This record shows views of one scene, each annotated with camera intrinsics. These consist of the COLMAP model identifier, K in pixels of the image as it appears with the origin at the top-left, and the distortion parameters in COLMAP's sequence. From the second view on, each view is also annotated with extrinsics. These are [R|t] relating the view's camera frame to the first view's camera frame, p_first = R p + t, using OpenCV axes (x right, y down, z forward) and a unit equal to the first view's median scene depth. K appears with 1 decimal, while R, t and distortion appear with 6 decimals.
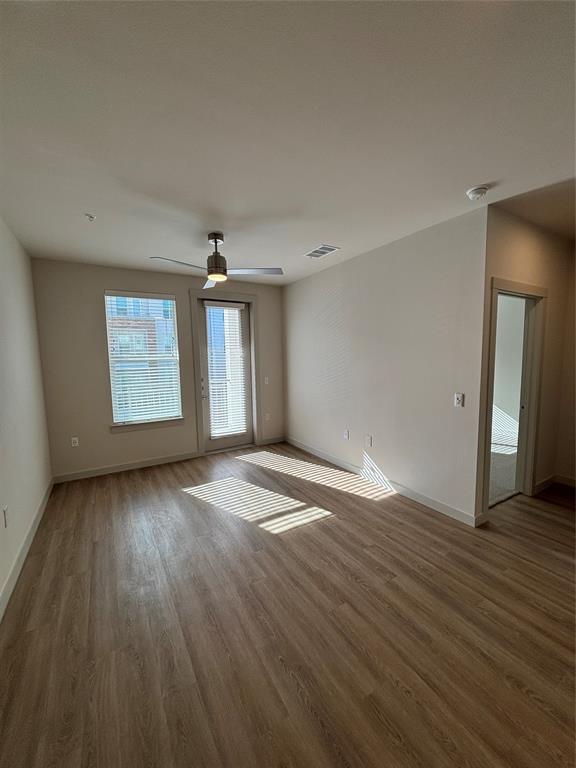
lens RADIAL K [[307.8, 0, 288.5], [0, 307.8, 385.6], [0, 0, 1]] dist [0.000152, -0.000130]
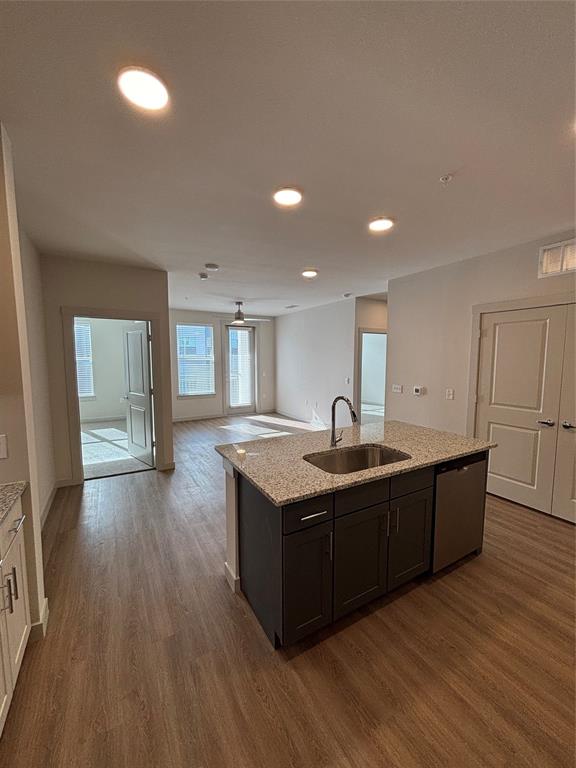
lens RADIAL K [[305.5, 0, 289.0], [0, 305.5, 388.7], [0, 0, 1]] dist [0.001385, 0.000073]
pose [[0.999774, 0.017938, -0.011445, 0.120058], [-0.017932, 0.999839, 0.000570, 0.085039], [0.011454, -0.000365, 0.999934, -0.923636]]
